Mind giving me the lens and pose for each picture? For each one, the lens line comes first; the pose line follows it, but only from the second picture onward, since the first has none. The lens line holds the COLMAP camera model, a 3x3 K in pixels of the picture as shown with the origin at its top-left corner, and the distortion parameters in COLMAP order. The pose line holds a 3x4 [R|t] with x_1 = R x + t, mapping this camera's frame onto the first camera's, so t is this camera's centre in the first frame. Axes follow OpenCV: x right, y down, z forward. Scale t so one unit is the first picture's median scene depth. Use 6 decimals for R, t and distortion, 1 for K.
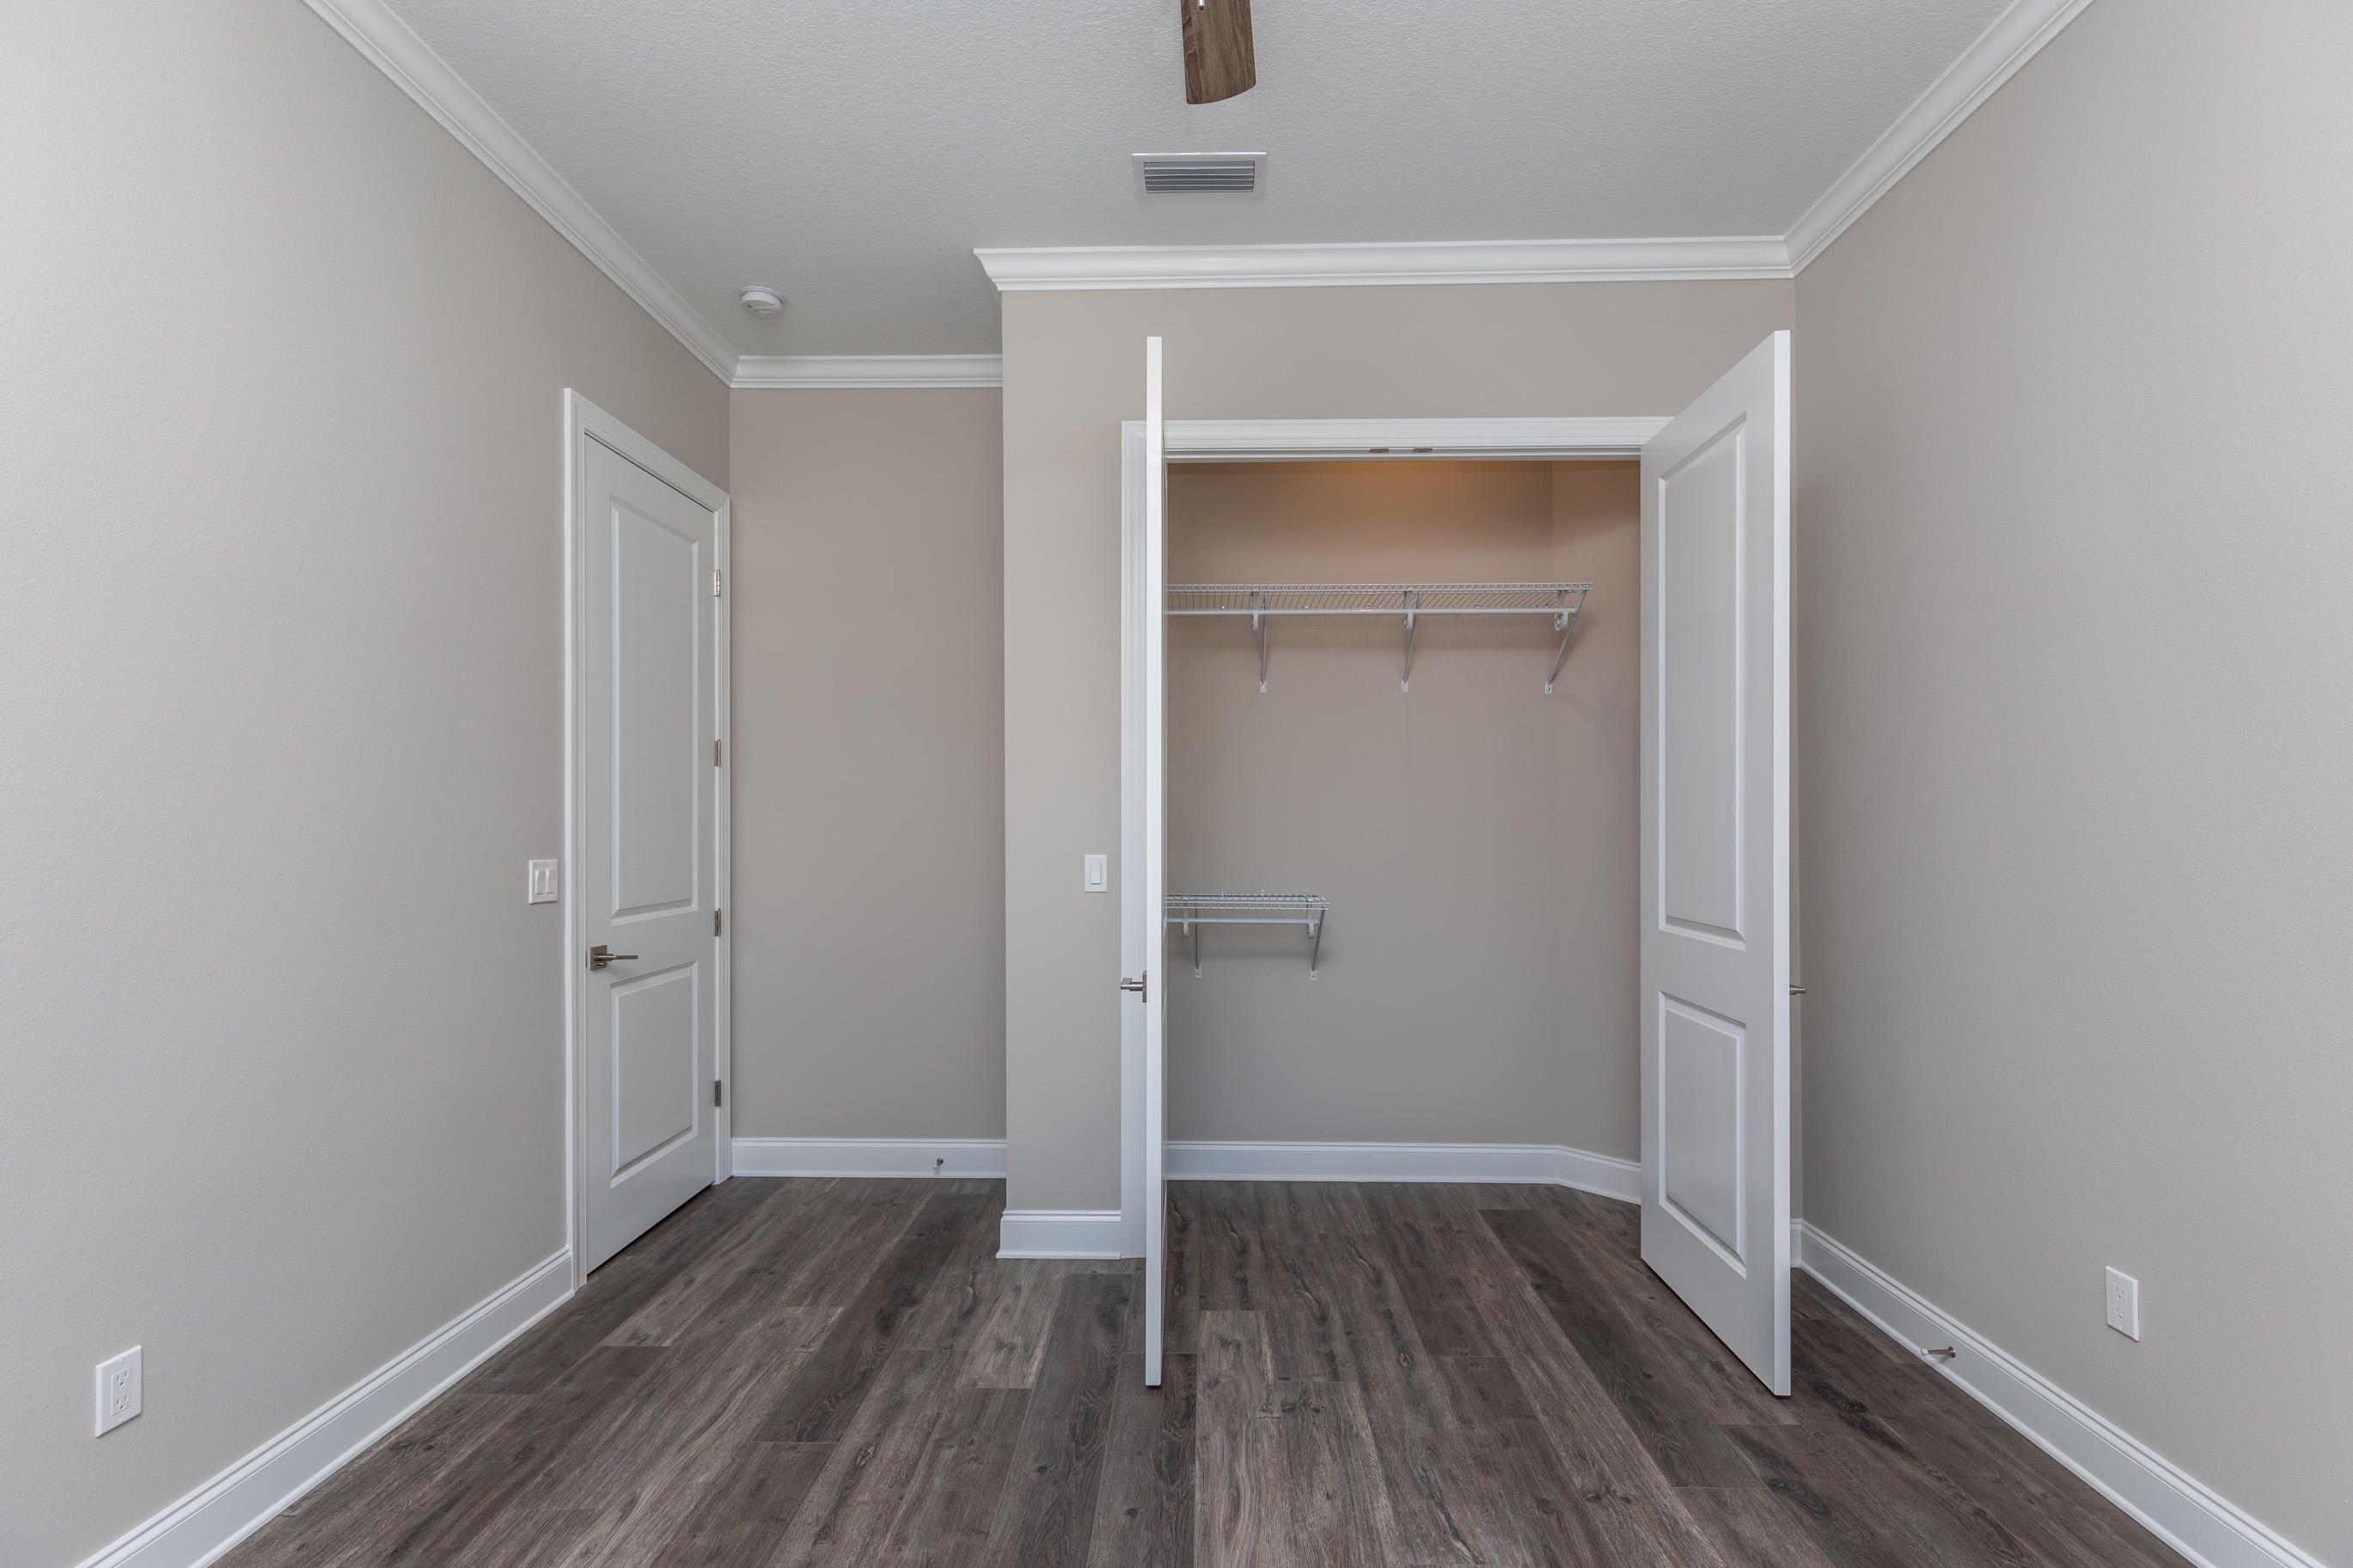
lens RADIAL K [[1076.2, 0, 1177.6], [0, 1076.2, 800.8], [0, 0, 1]] dist [0.007540, 0.000240]
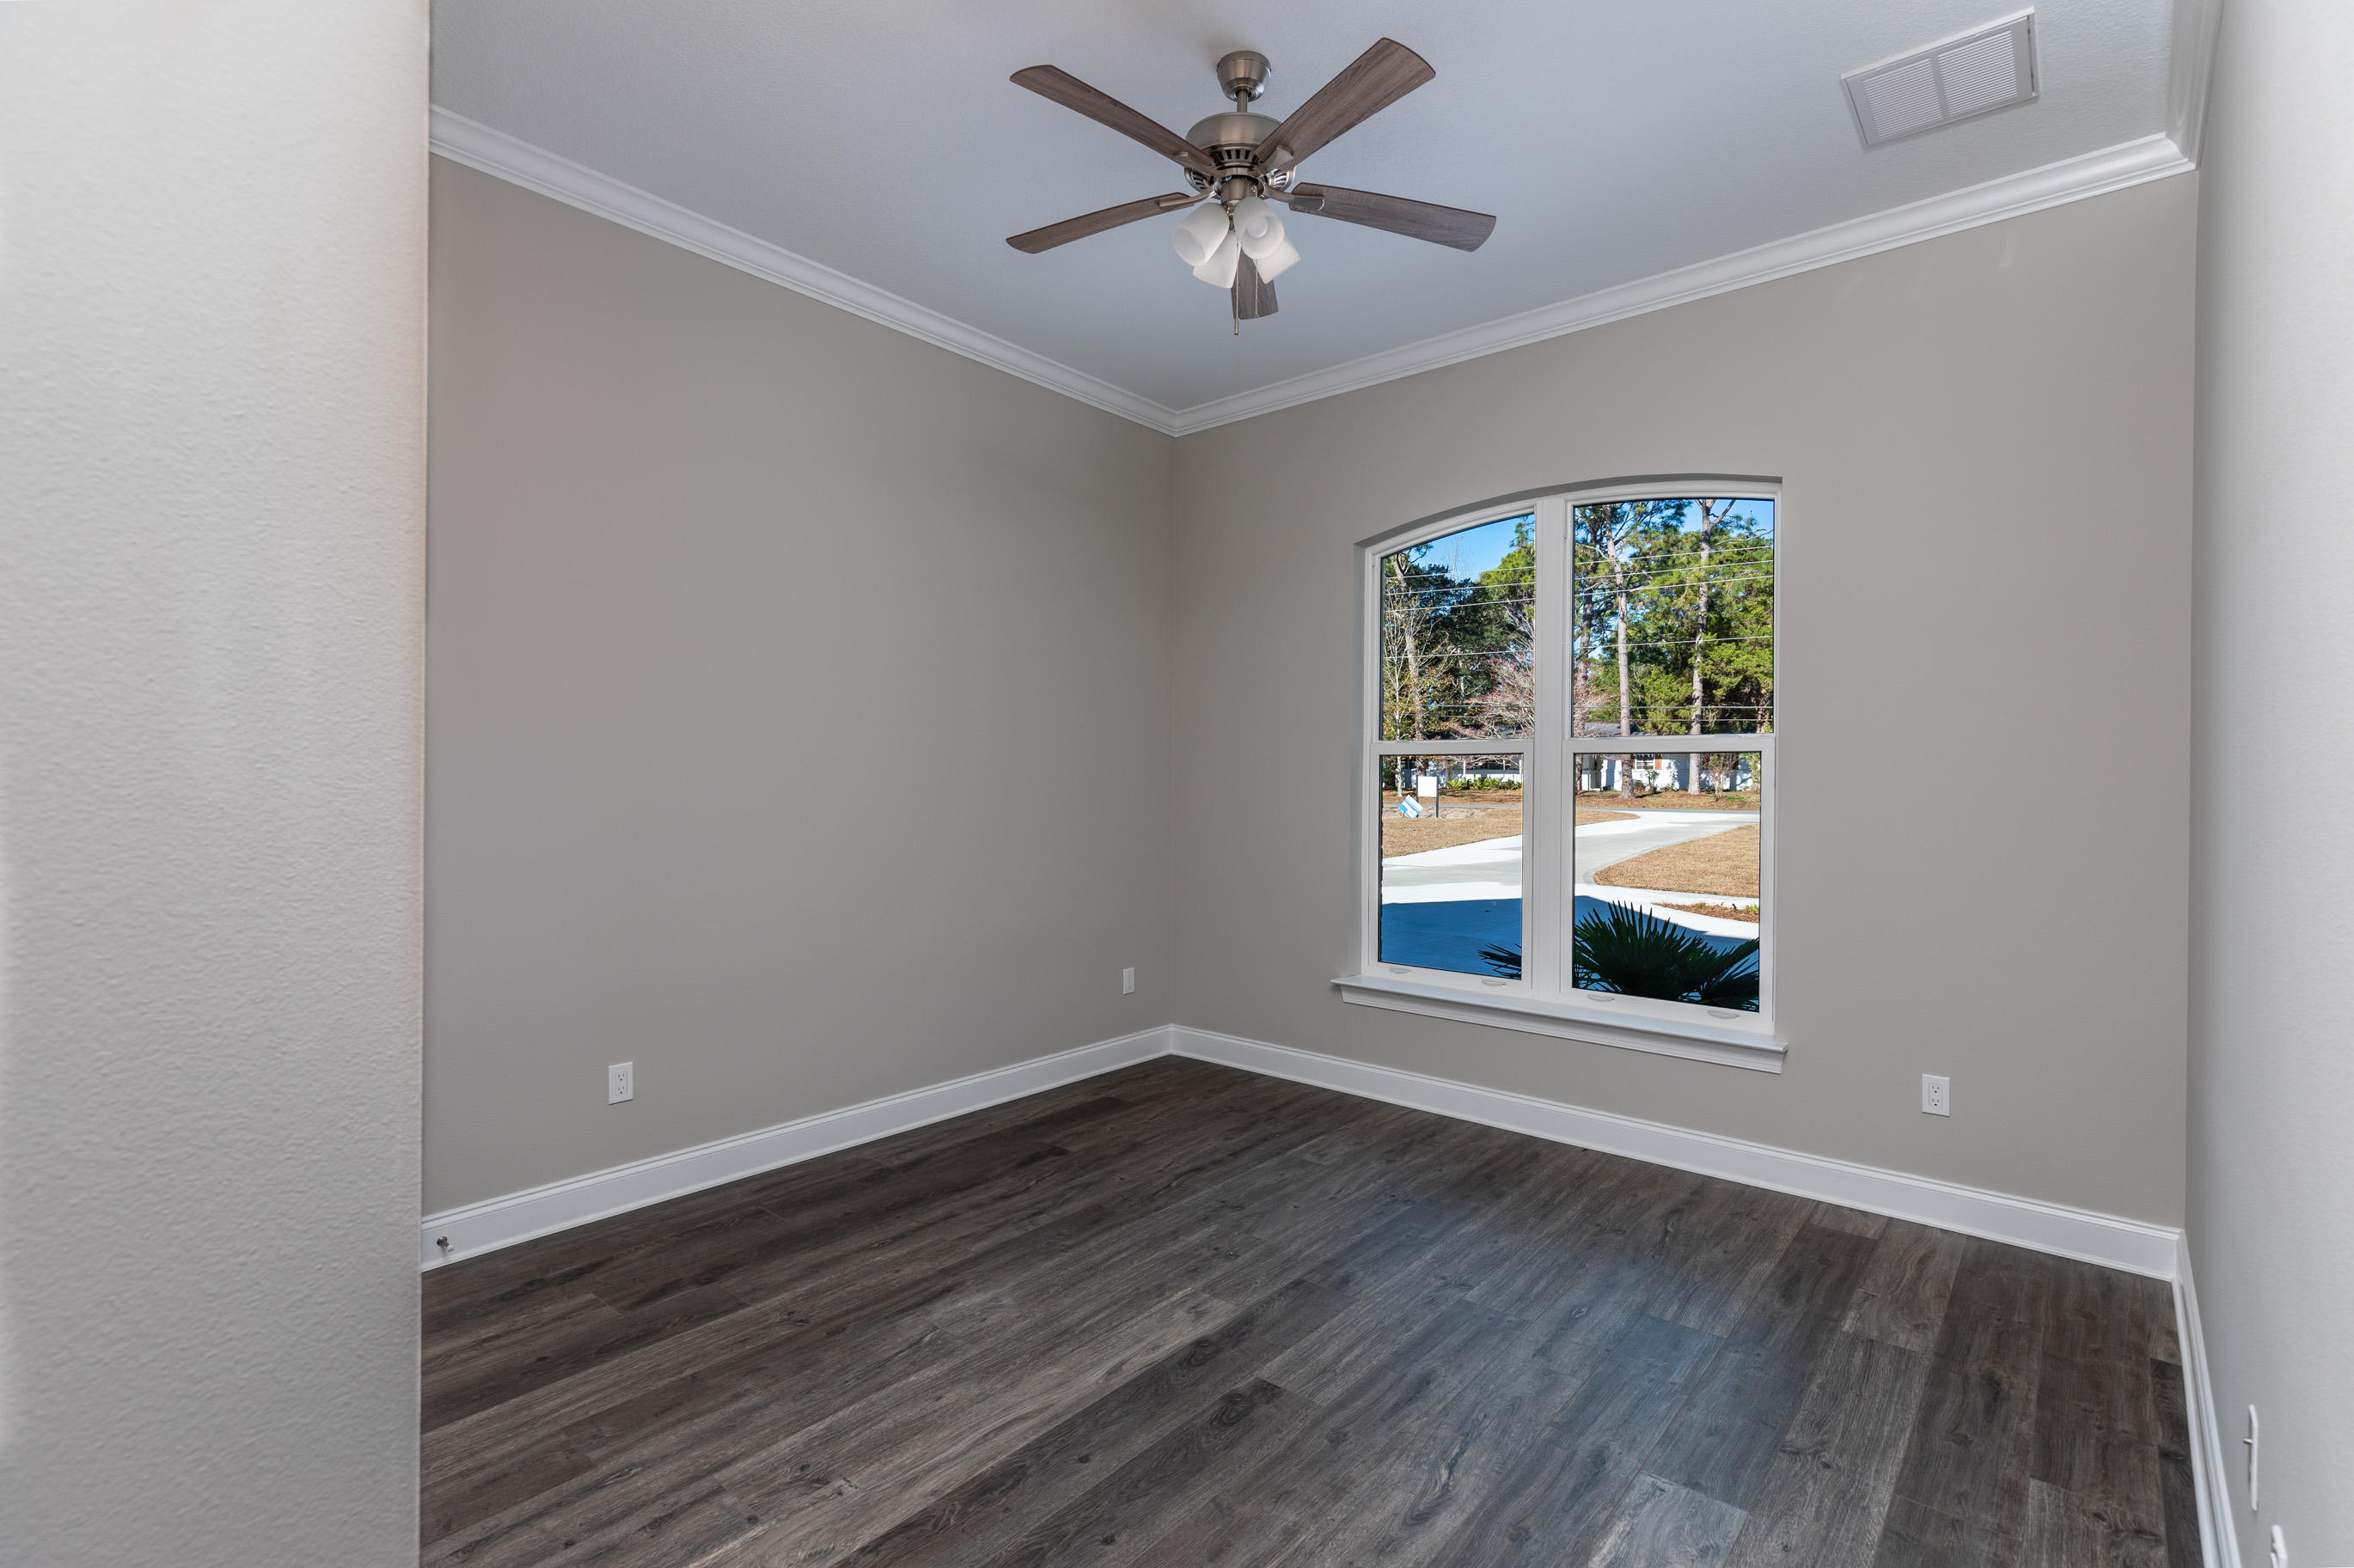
lens RADIAL K [[1076.7, 0, 1177.2], [0, 1076.7, 782.4], [0, 0, 1]] dist [0.007540, 0.000240]
pose [[-0.776661, -0.006295, 0.629887, -0.694631], [-0.017198, 0.999789, -0.011213, 0.029176], [-0.629684, -0.019542, -0.776606, 1.624545]]
